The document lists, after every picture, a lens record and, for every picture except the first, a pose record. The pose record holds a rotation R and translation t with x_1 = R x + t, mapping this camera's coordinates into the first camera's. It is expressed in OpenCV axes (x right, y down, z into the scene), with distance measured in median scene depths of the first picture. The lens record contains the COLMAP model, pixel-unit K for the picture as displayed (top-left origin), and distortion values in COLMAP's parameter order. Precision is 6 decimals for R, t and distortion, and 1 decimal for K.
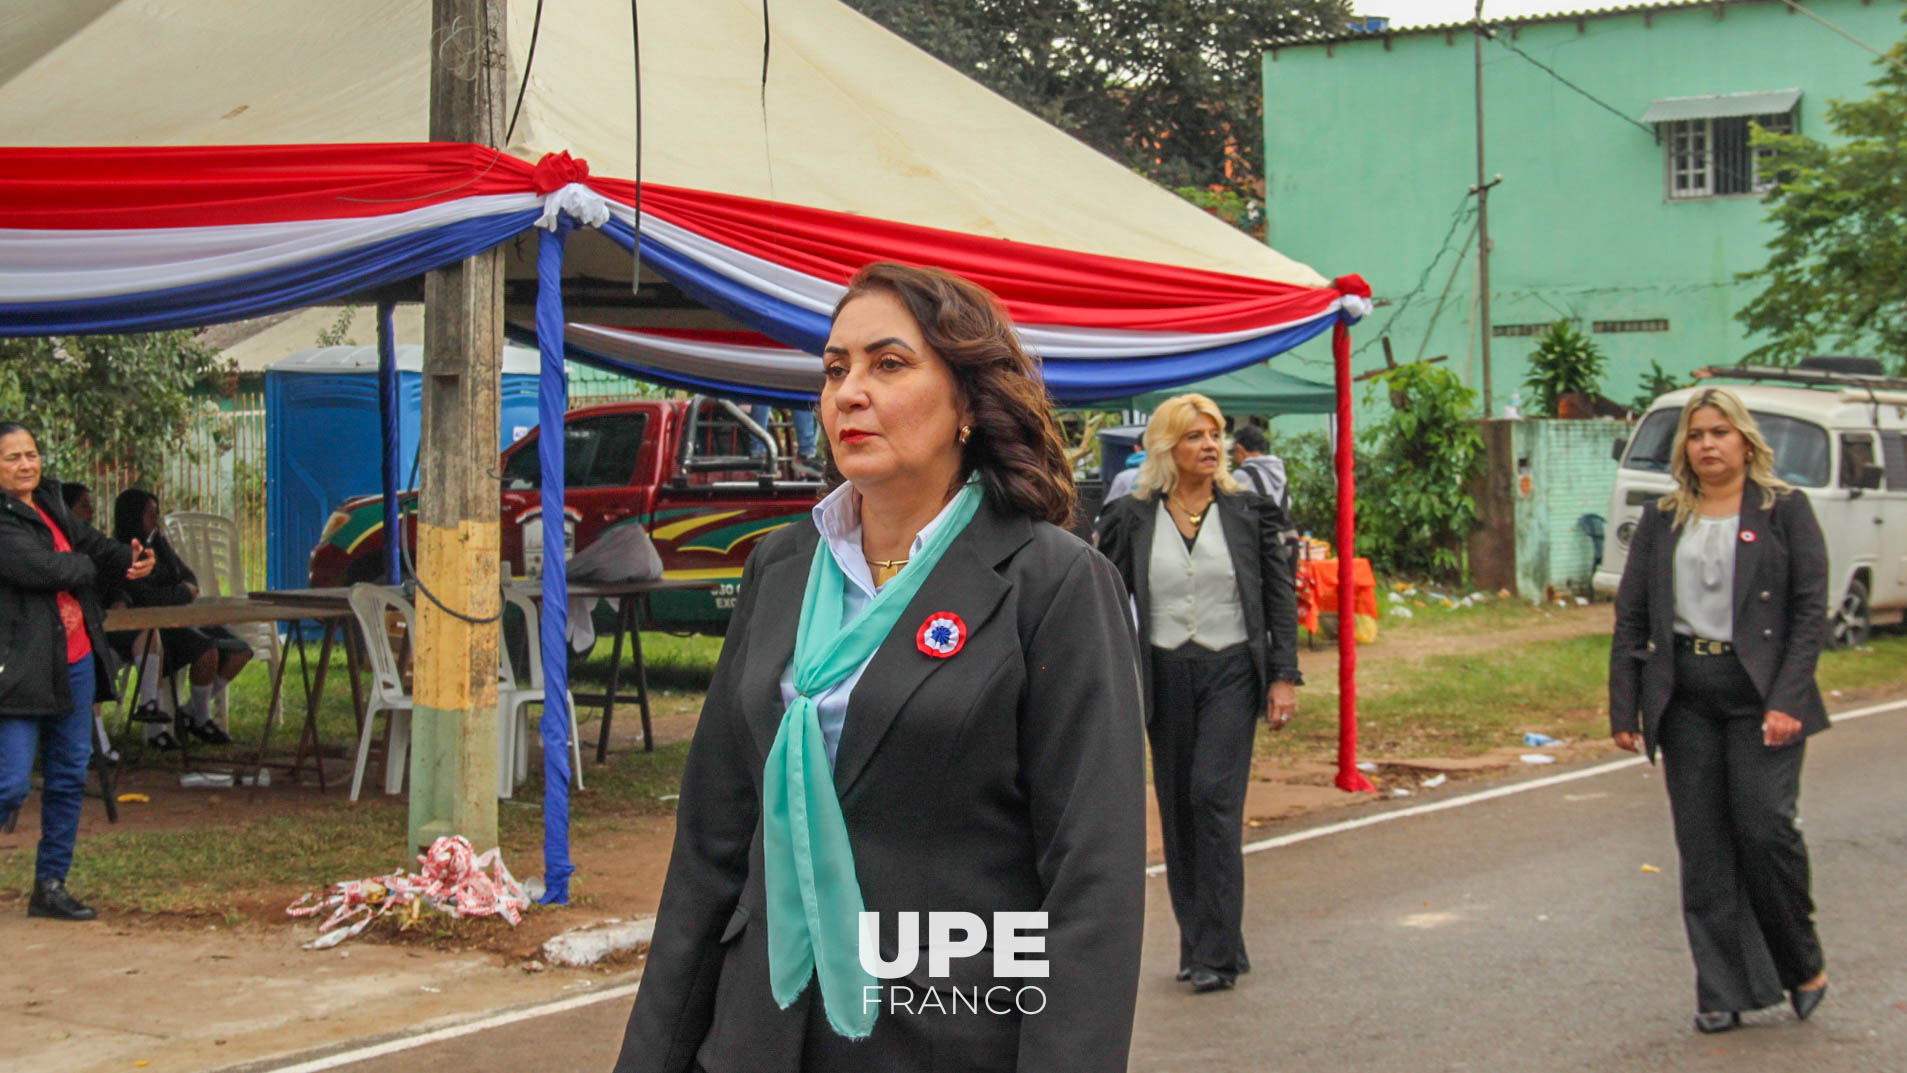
lens RADIAL K [[3711.7, 0, 1070.8], [0, 3711.7, 534.8], [0, 0, 1]] dist [0.217687, 0.148751]
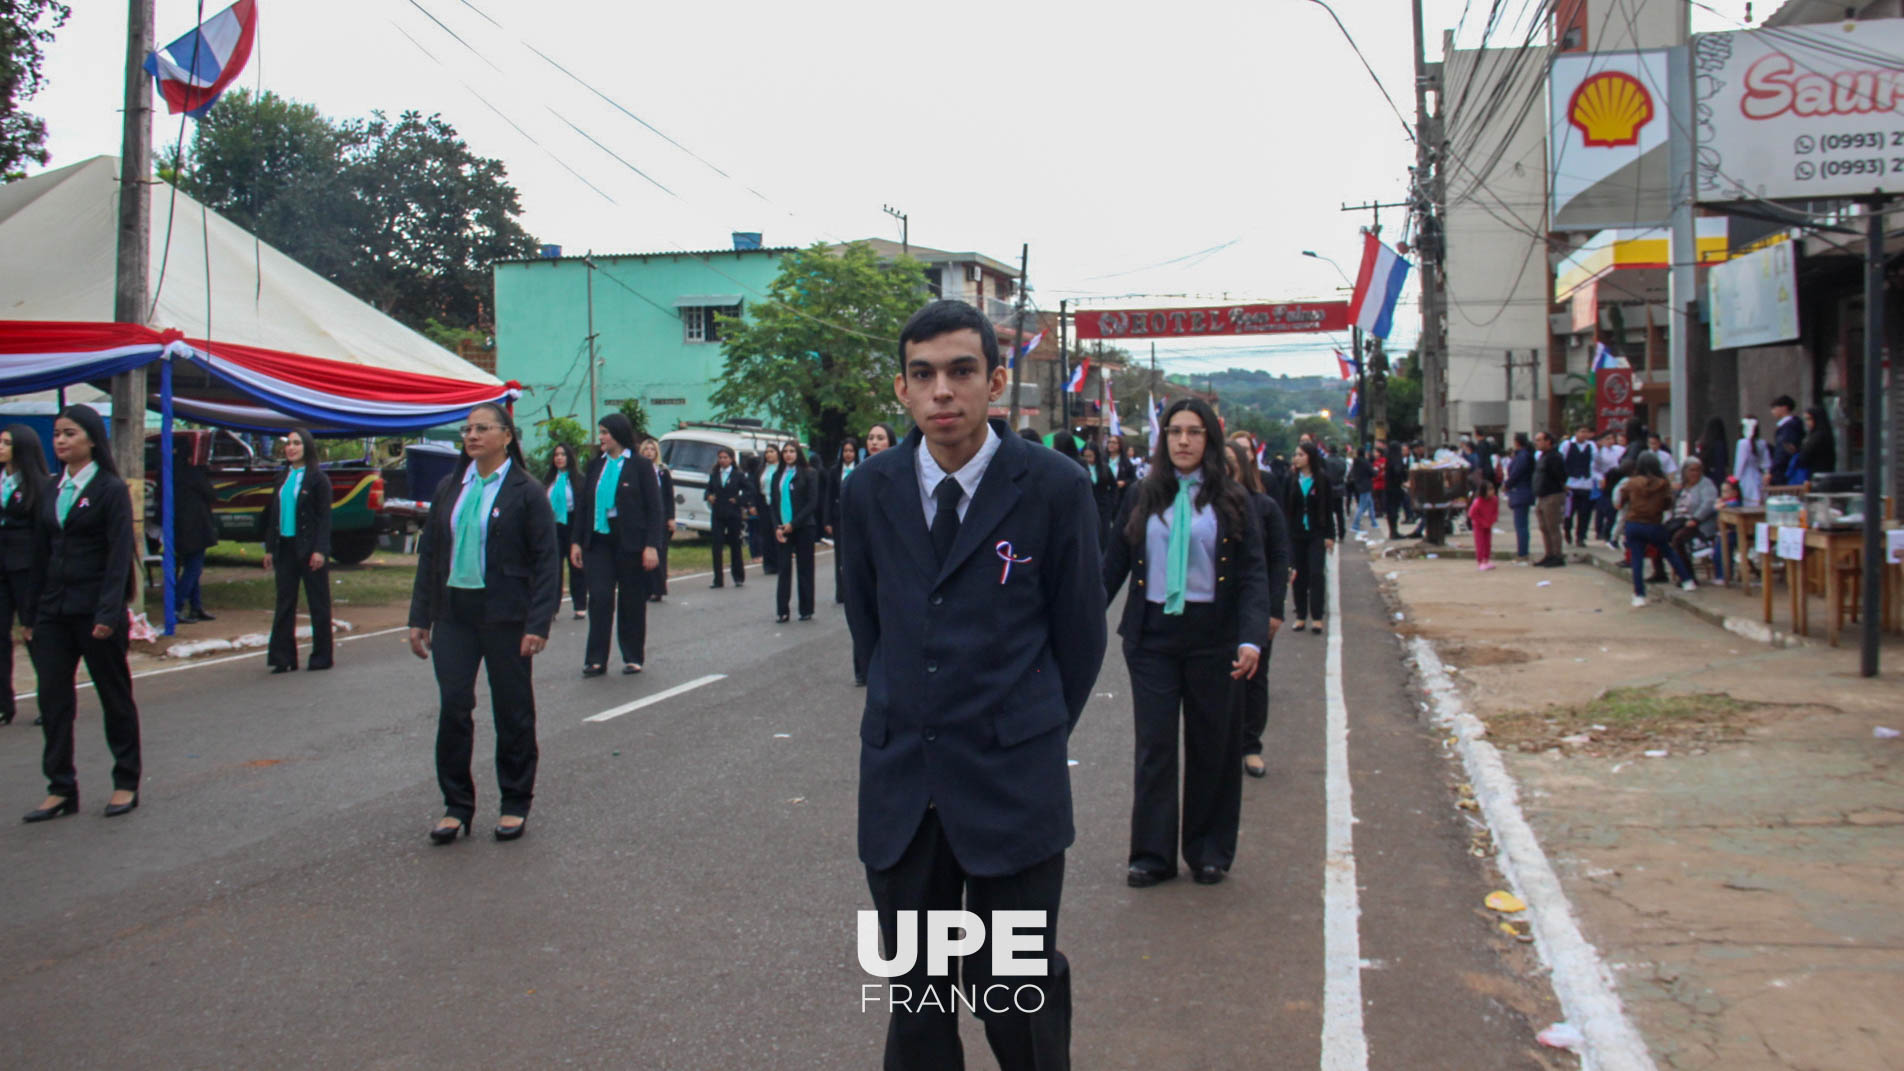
lens RADIAL K [[1890.1, 0, 888.3], [0, 1890.1, 535.8], [0, 0, 1]] dist [-0.035976, 0.003538]
pose [[0.968164, -0.000270, 0.250316, 0.003202], [-0.003810, 0.999868, 0.015815, 0.004172], [-0.250287, -0.016265, 0.968035, -0.104967]]
